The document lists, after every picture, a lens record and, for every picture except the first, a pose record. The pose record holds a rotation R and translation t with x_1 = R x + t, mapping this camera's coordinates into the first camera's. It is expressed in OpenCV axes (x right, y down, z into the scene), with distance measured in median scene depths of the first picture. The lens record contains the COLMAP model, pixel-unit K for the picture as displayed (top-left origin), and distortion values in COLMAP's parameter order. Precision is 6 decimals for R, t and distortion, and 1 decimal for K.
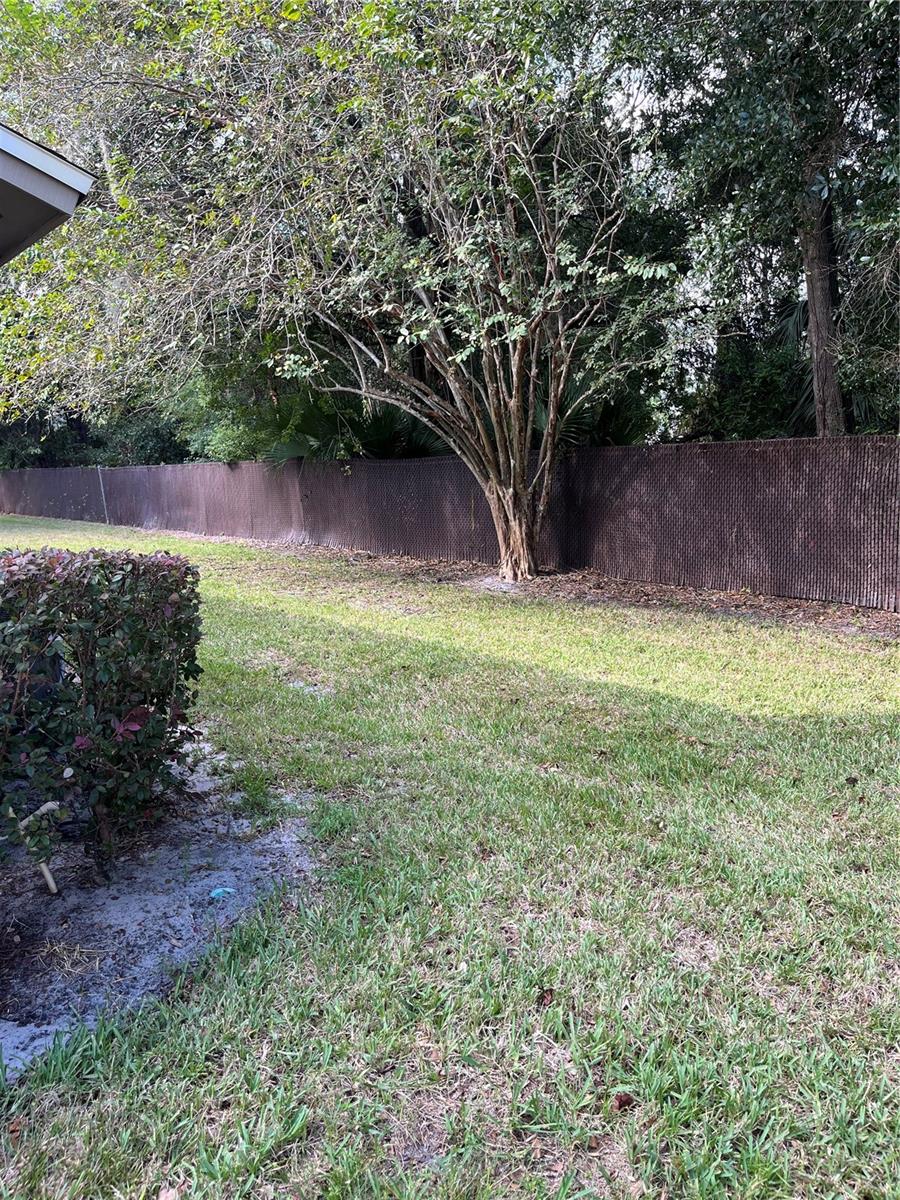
lens RADIAL K [[897.4, 0, 446.0], [0, 897.4, 605.5], [0, 0, 1]] dist [0.074621, -0.106699]
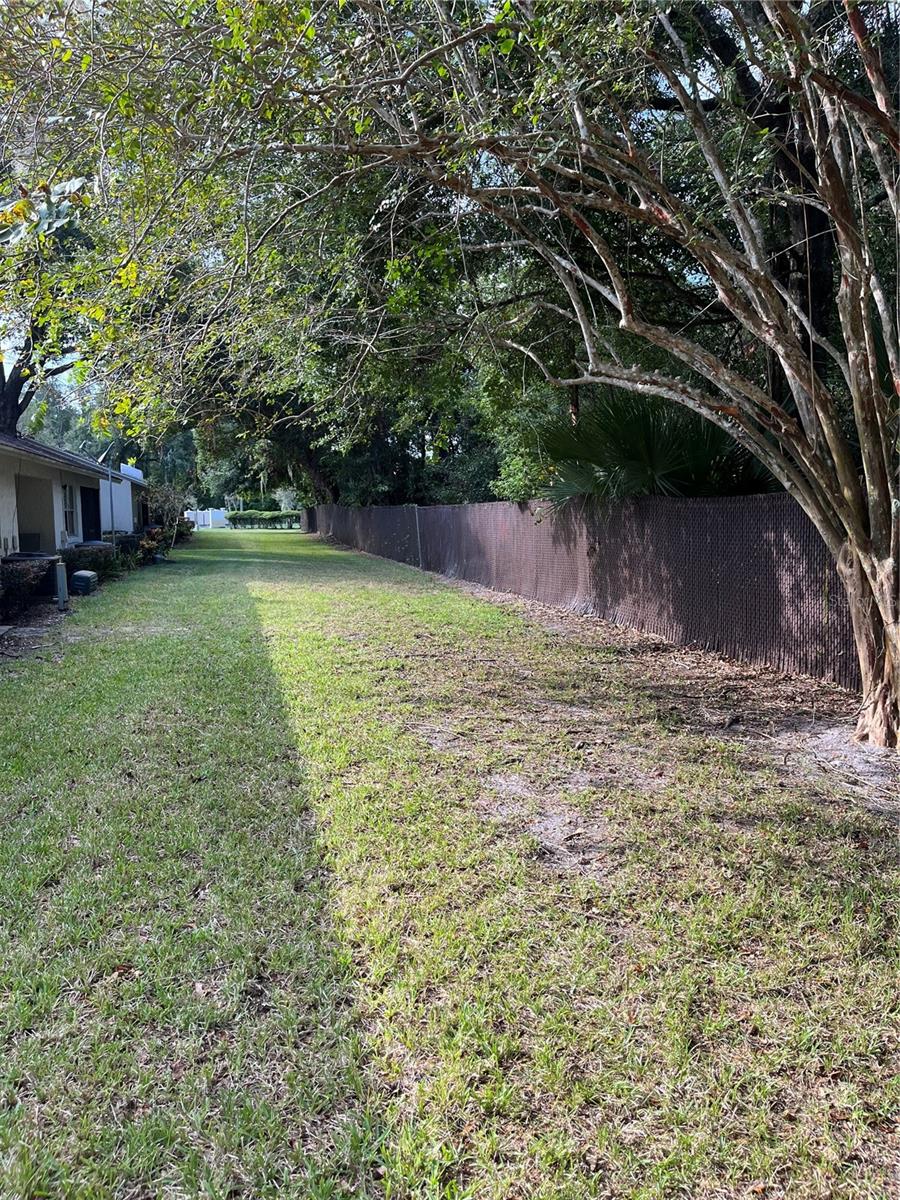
lens RADIAL K [[897.4, 0, 446.0], [0, 897.4, 605.5], [0, 0, 1]] dist [0.074621, -0.106699]
pose [[0.903620, 0.063250, -0.423639, 0.061869], [-0.081916, 0.996301, -0.025975, -0.069473], [0.420428, 0.058175, 0.905459, 0.439761]]
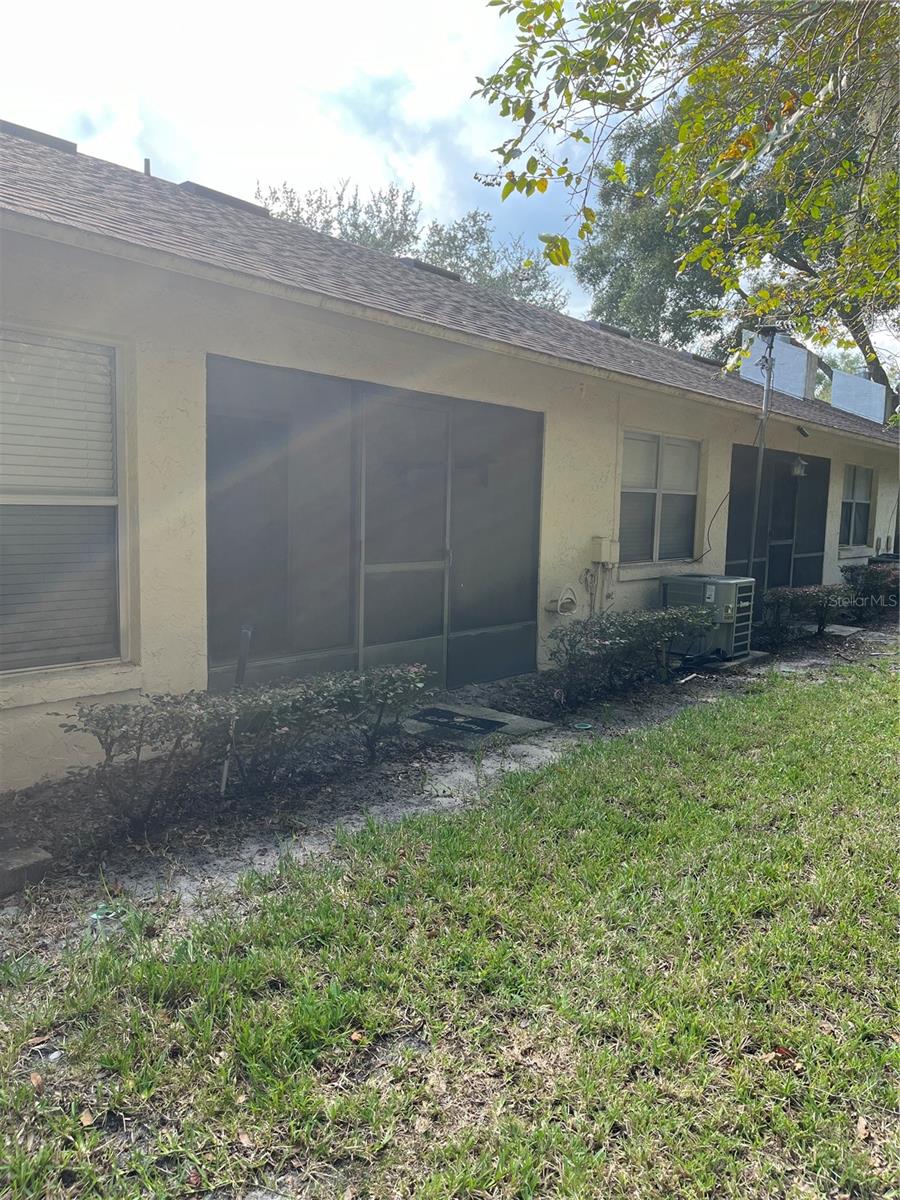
lens RADIAL K [[897.4, 0, 446.0], [0, 897.4, 605.5], [0, 0, 1]] dist [0.074621, -0.106699]
pose [[0.202533, 0.141125, -0.969053, 0.033659], [-0.182020, 0.977742, 0.104348, -0.106572], [0.962210, 0.155253, 0.223713, 0.686185]]
